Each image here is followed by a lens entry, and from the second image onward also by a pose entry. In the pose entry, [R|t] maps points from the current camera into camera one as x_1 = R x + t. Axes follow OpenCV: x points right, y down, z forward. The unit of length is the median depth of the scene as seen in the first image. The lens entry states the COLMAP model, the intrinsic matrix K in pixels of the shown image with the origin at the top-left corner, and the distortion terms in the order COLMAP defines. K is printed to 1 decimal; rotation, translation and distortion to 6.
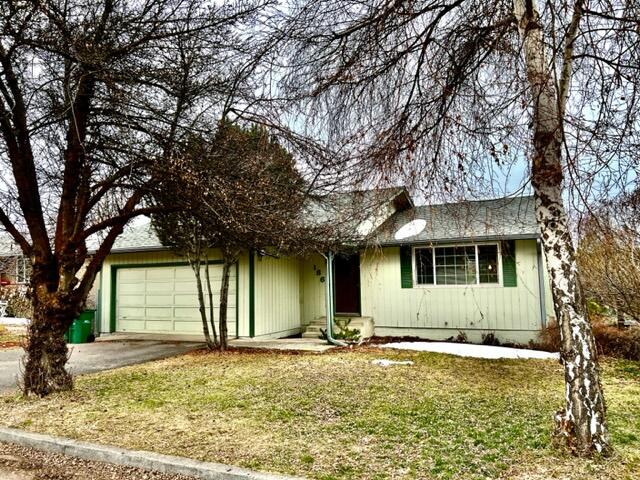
lens RADIAL K [[481.6, 0, 320.0], [0, 481.6, 240.0], [0, 0, 1]] dist [0.061917, -0.098083]
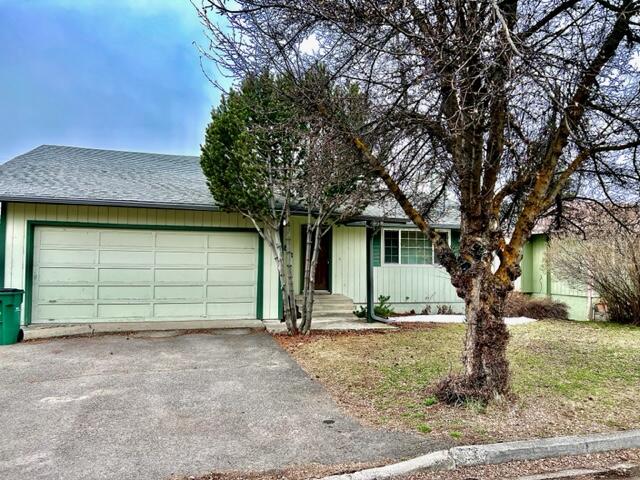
lens RADIAL K [[481.6, 0, 320.0], [0, 481.6, 240.0], [0, 0, 1]] dist [0.061917, -0.098083]
pose [[0.738134, 0.056210, 0.672308, -0.635599], [-0.087329, 0.996100, 0.012599, 0.039676], [-0.668978, -0.068012, 0.740164, 0.302270]]
